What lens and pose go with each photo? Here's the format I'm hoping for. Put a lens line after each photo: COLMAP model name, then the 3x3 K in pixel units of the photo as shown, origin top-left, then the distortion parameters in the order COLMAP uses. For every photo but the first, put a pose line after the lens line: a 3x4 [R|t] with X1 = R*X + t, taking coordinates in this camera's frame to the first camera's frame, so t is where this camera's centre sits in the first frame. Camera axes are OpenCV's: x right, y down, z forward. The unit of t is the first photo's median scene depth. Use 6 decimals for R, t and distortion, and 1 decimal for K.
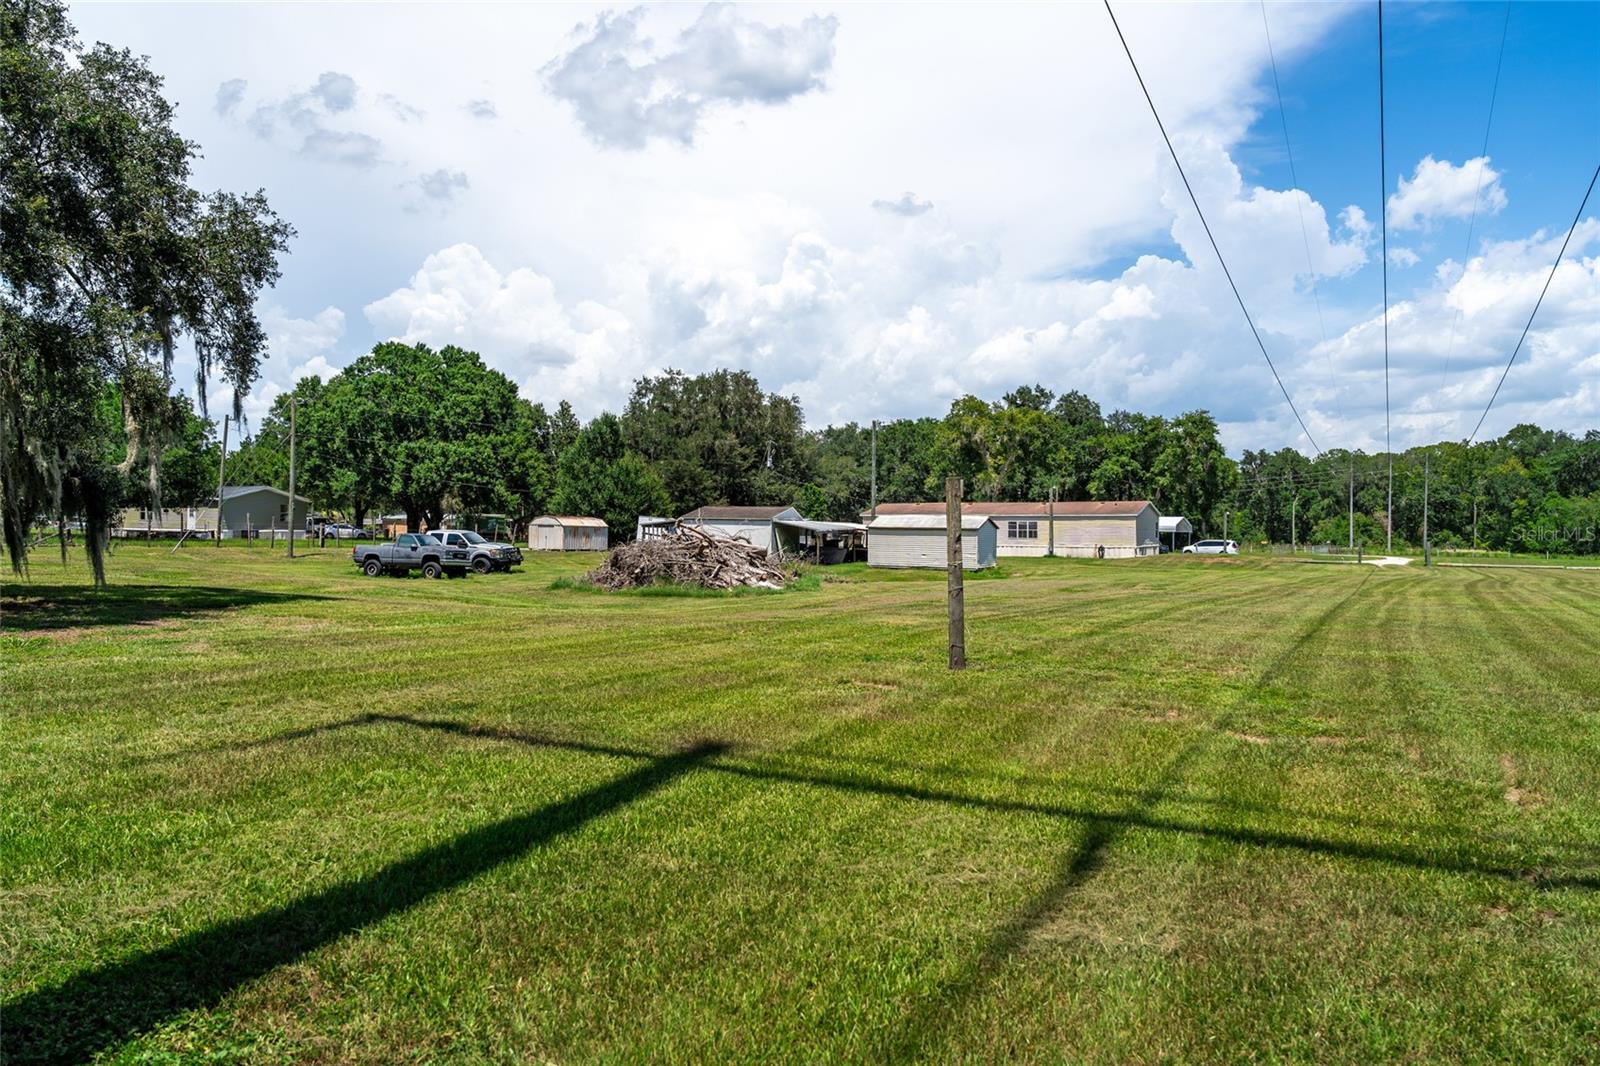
lens RADIAL K [[1119.9, 0, 802.3], [0, 1119.9, 545.0], [0, 0, 1]] dist [-0.013322, 0.009056]
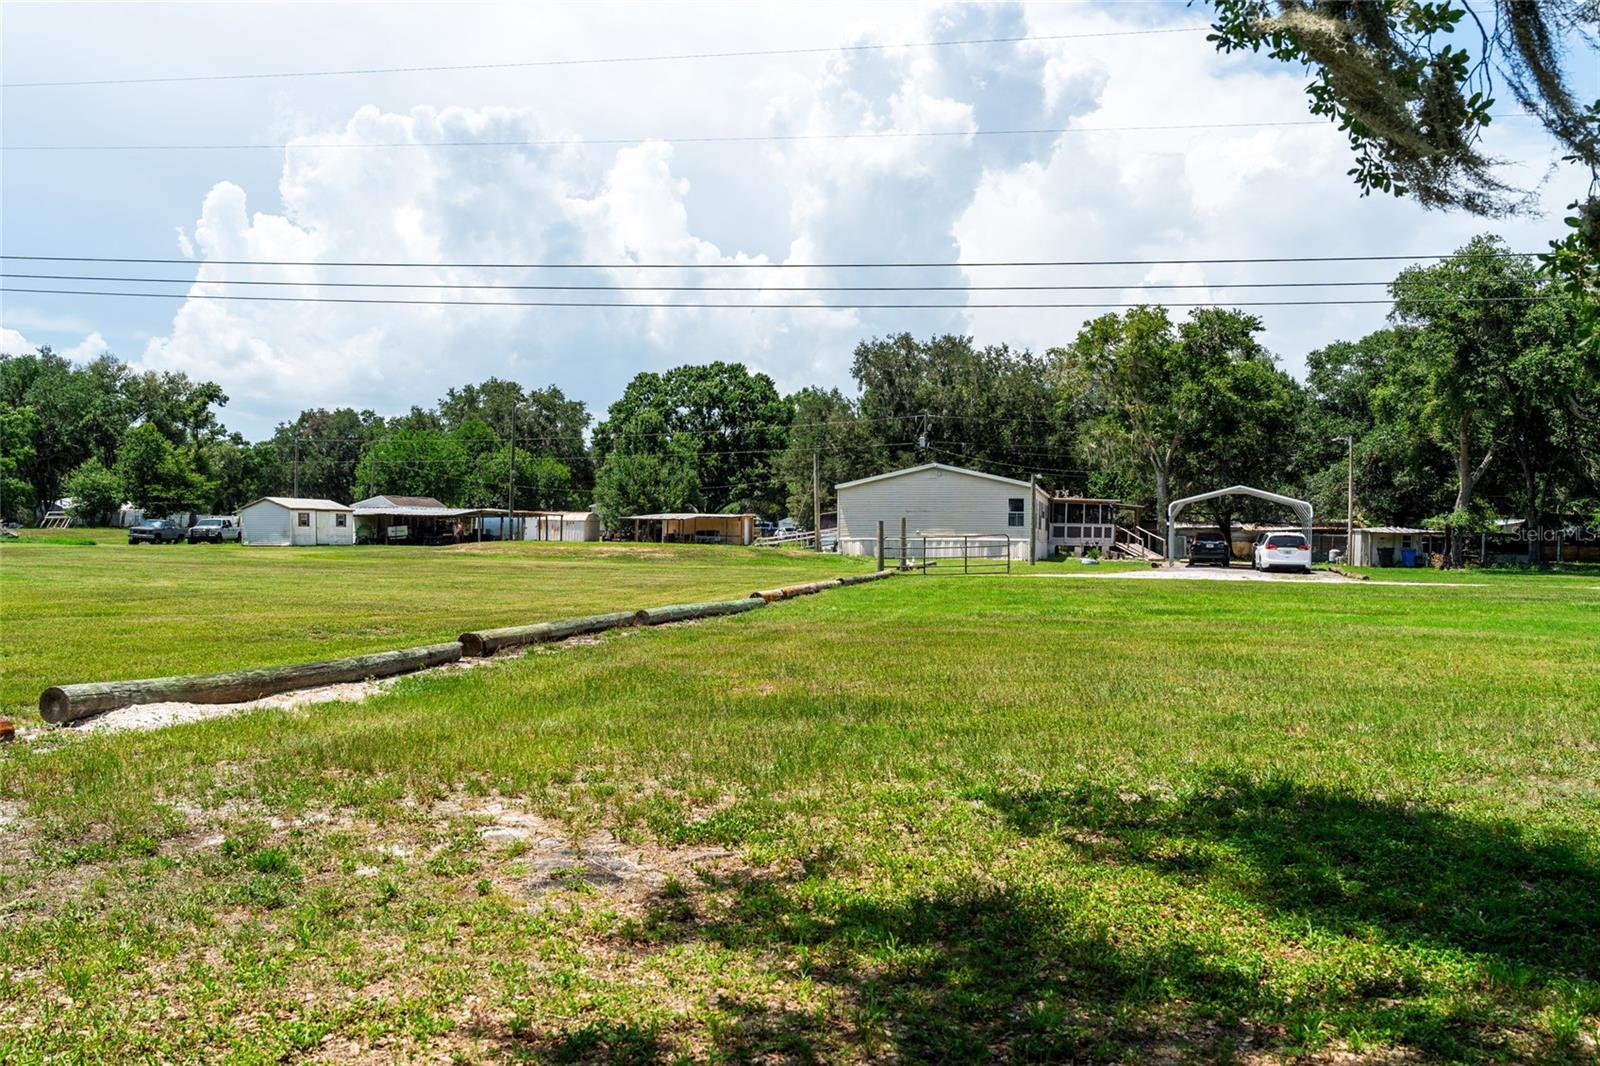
lens RADIAL K [[1312.1, 0, 828.1], [0, 1312.1, 572.7], [0, 0, 1]] dist [-0.043985, 0.034528]
pose [[0.276129, 0.018669, -0.960939, 0.999539], [-0.016978, 0.999750, 0.014544, 0.010116], [0.960971, 0.012299, 0.276377, 0.781035]]
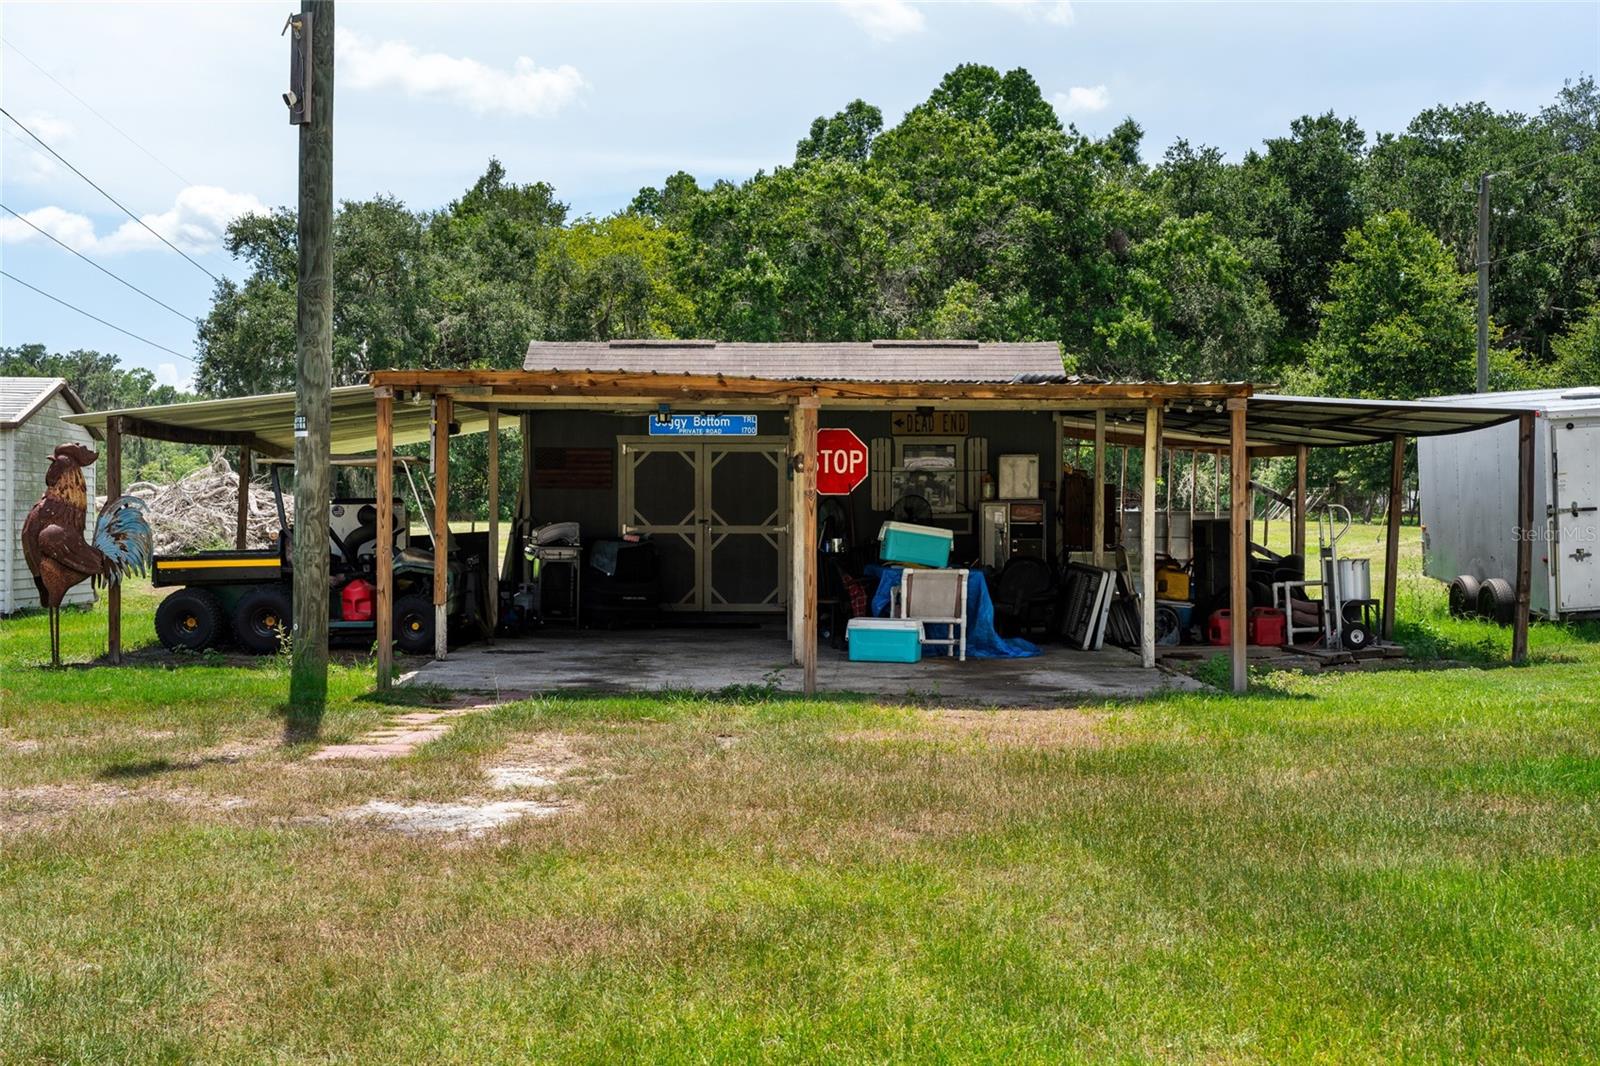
lens RADIAL K [[2046.4, 0, 806.2], [0, 2046.4, 488.5], [0, 0, 1]] dist [0.008883, 0.000000]
pose [[-0.862153, -0.018055, -0.506327, 0.104535], [-0.017573, 0.999829, -0.005731, -0.005939], [0.506344, 0.003957, -0.862323, 0.987042]]
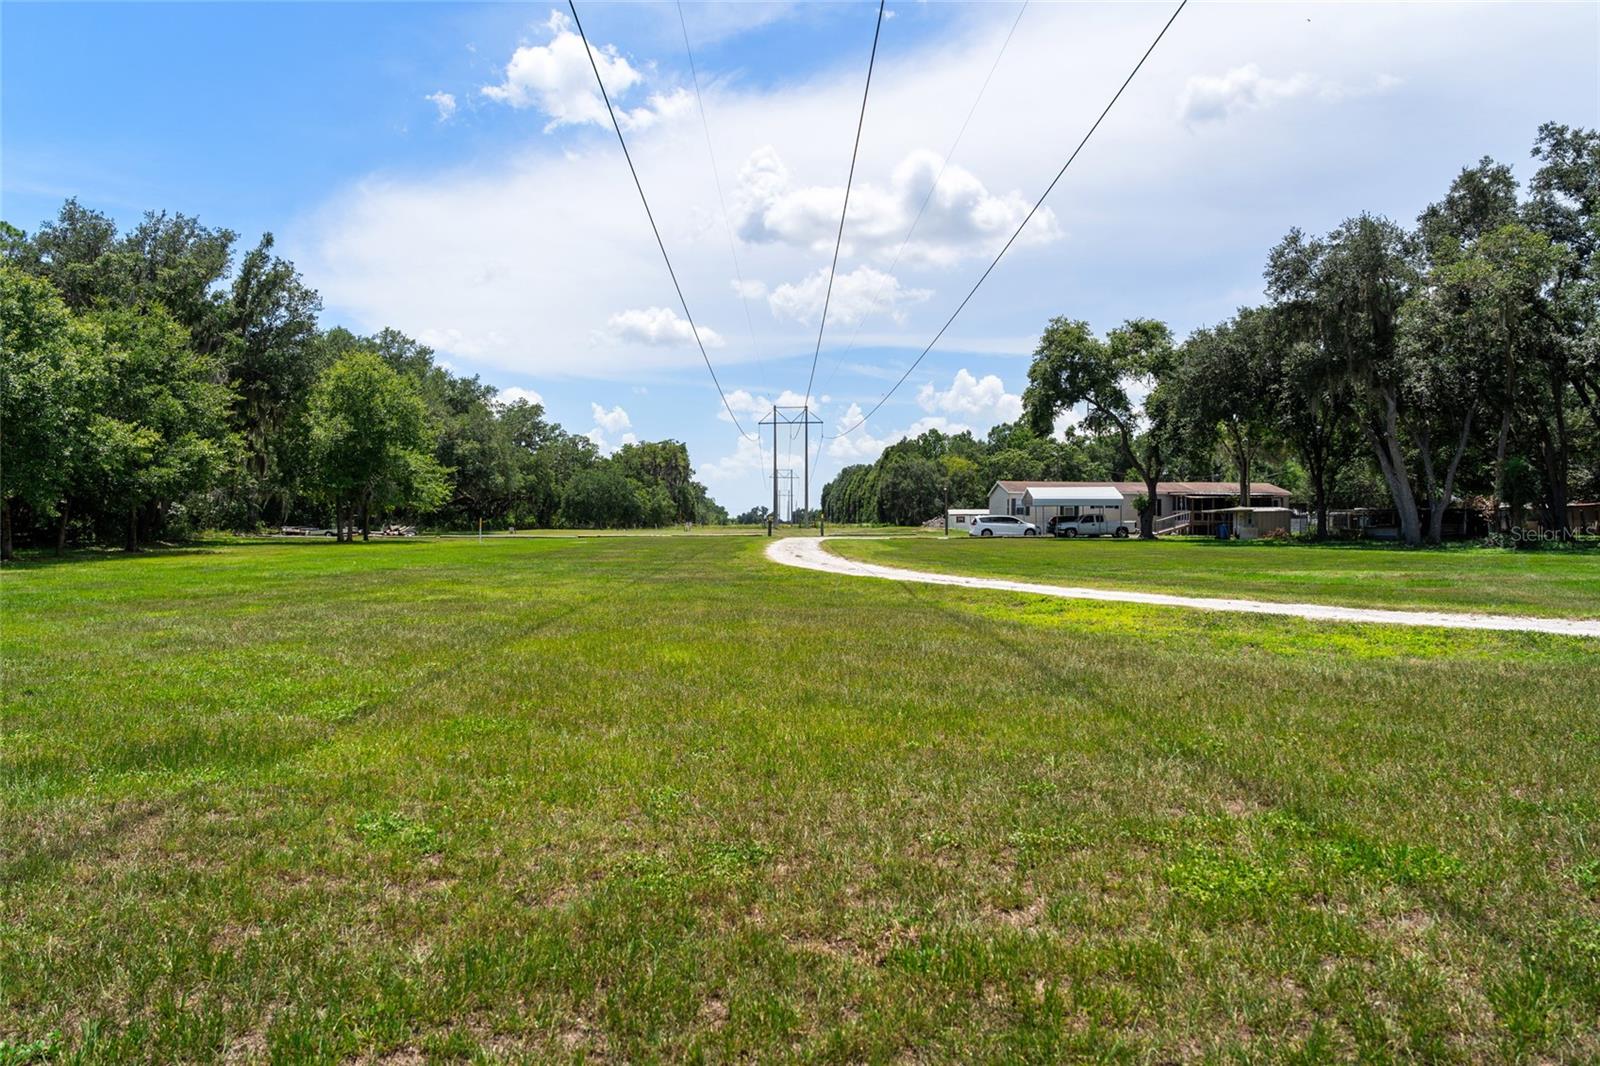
lens RADIAL K [[1119.9, 0, 794.6], [0, 1119.9, 533.6], [0, 0, 1]] dist [-0.013322, 0.009056]
pose [[-0.881516, -0.008616, -0.472075, 1.032604], [-0.012097, 0.999917, 0.004339, 0.009327], [0.471998, 0.009536, -0.881548, 1.930587]]
